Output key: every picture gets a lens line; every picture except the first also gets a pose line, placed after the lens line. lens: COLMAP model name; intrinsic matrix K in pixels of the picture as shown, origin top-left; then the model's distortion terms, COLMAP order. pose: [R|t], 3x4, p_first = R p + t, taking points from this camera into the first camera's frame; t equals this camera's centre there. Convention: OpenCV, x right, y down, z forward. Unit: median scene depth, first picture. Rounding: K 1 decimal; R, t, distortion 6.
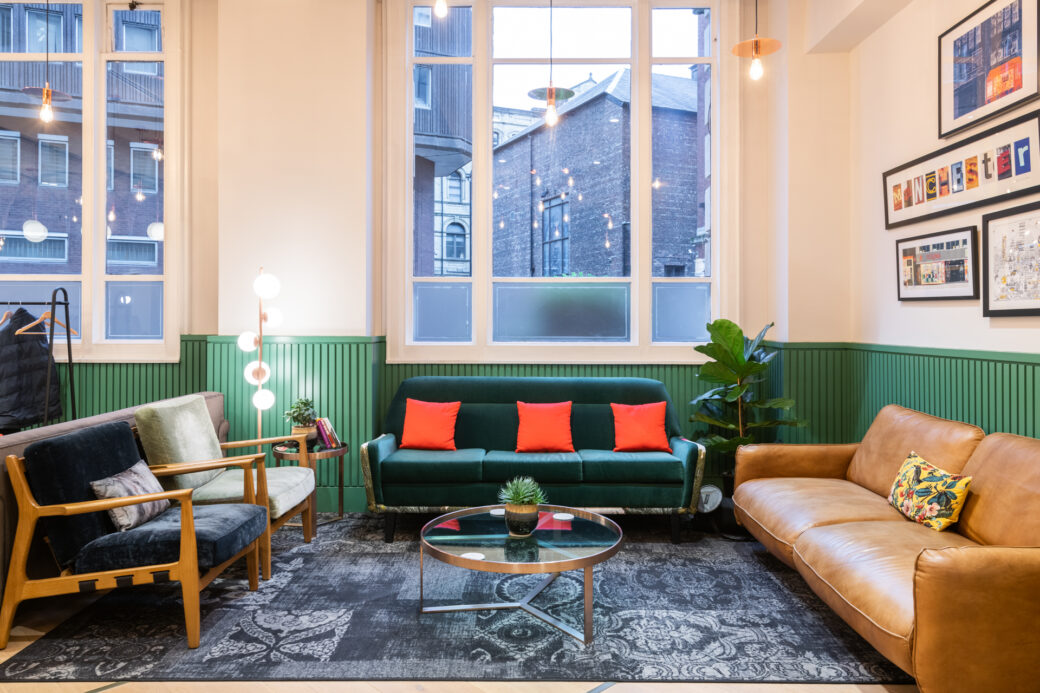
lens RADIAL K [[700.2, 0, 518.5], [0, 700.2, 341.5], [0, 0, 1]] dist [0.006500, 0.000507]
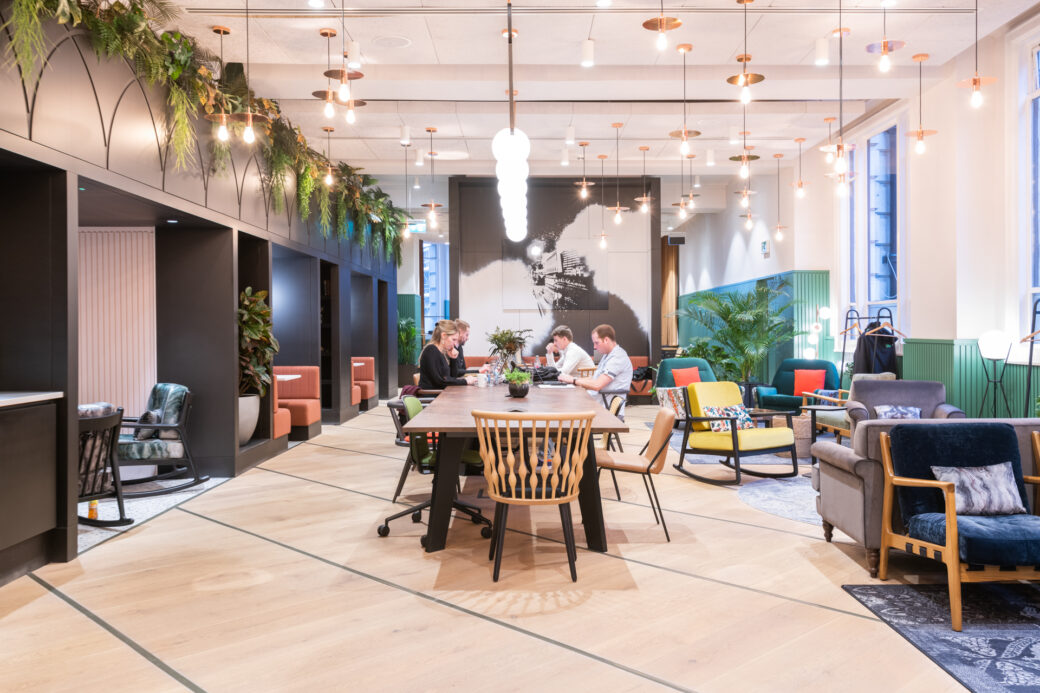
lens RADIAL K [[870.7, 0, 520.1], [0, 870.7, 342.8], [0, 0, 1]] dist [0.002737, 0.002679]
pose [[-0.007002, 0.017104, -0.999829, 0.845334], [-0.007524, 0.999825, 0.017157, -0.025153], [0.999947, 0.007643, -0.006872, 0.318501]]
